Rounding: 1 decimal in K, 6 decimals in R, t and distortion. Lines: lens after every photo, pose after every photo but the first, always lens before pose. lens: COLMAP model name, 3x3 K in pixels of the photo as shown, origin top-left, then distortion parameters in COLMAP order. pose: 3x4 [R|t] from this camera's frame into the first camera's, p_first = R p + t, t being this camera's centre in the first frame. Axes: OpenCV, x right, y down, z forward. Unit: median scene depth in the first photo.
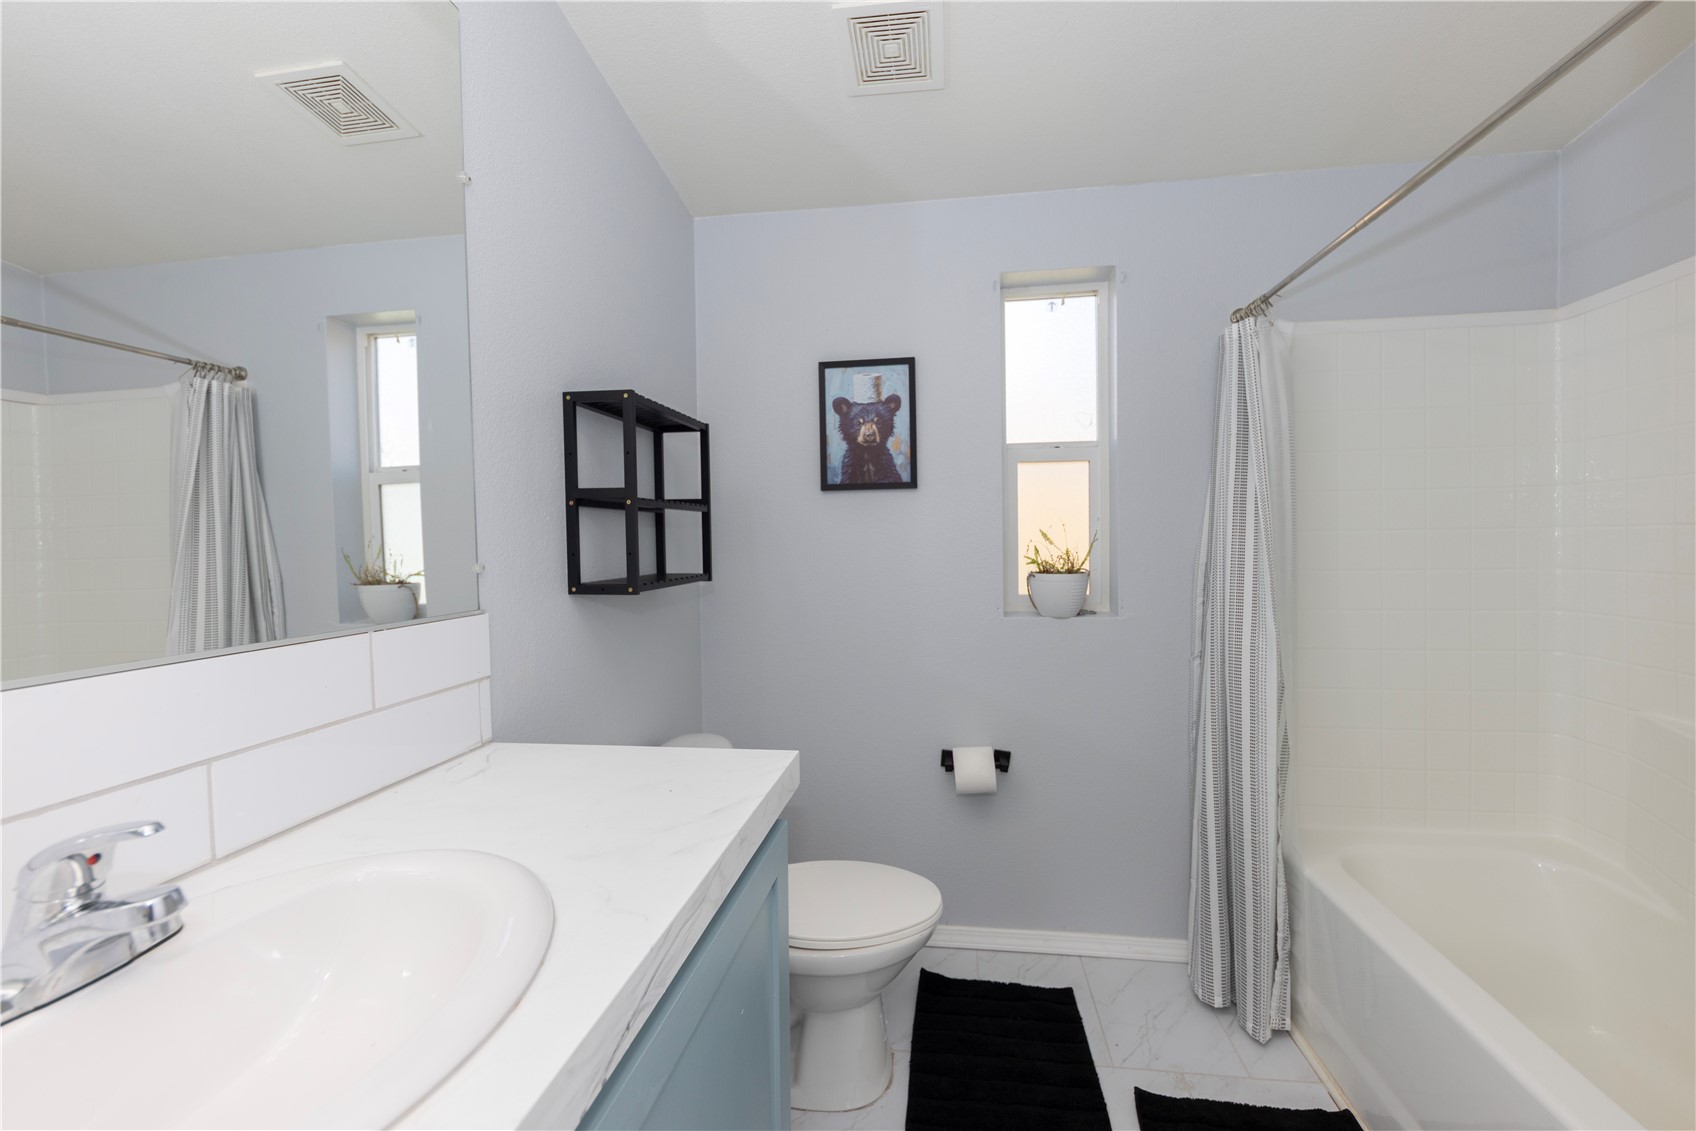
lens RADIAL K [[639.6, 0, 876.3], [0, 639.6, 565.4], [0, 0, 1]] dist [0.009859, -0.005528]
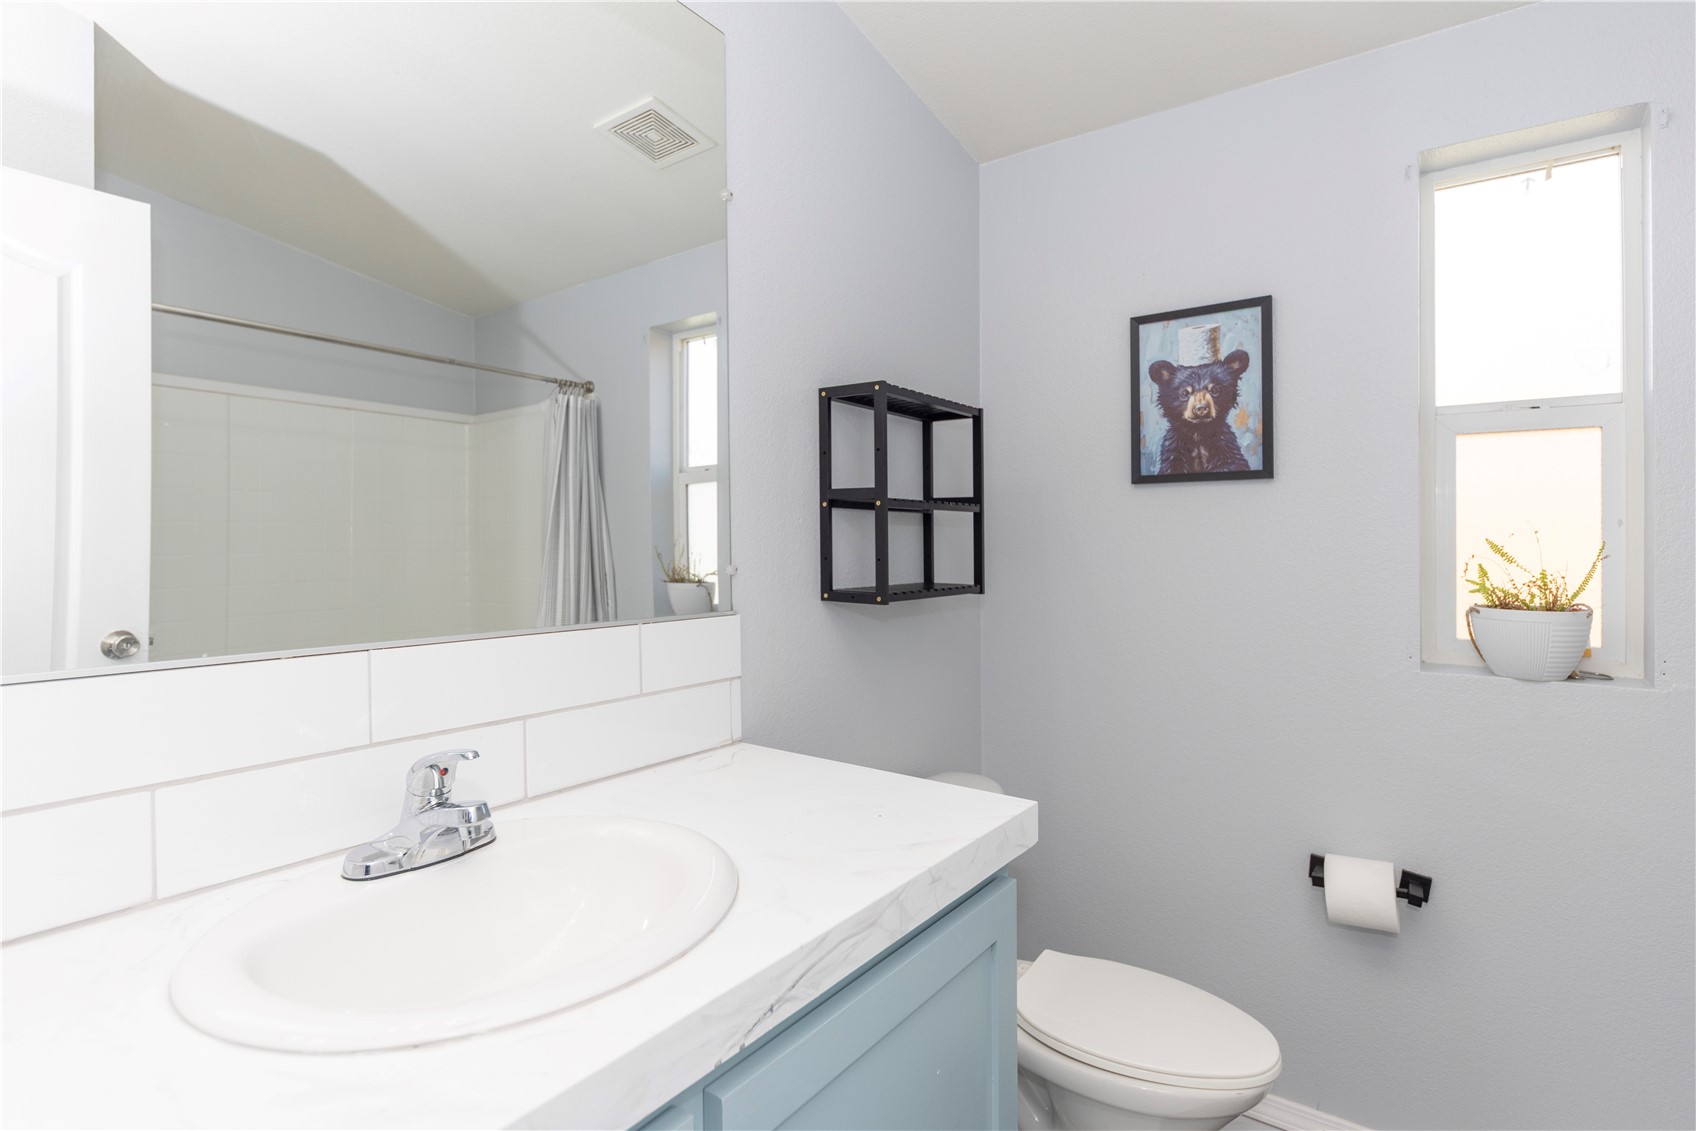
lens RADIAL K [[834.1, 0, 847.3], [0, 834.1, 581.4], [0, 0, 1]] dist [0.002164, -0.000926]
pose [[0.873401, 0.041151, -0.485261, 0.111841], [-0.037882, 0.999145, 0.016547, -0.003620], [0.485527, 0.003931, 0.874213, -0.043684]]
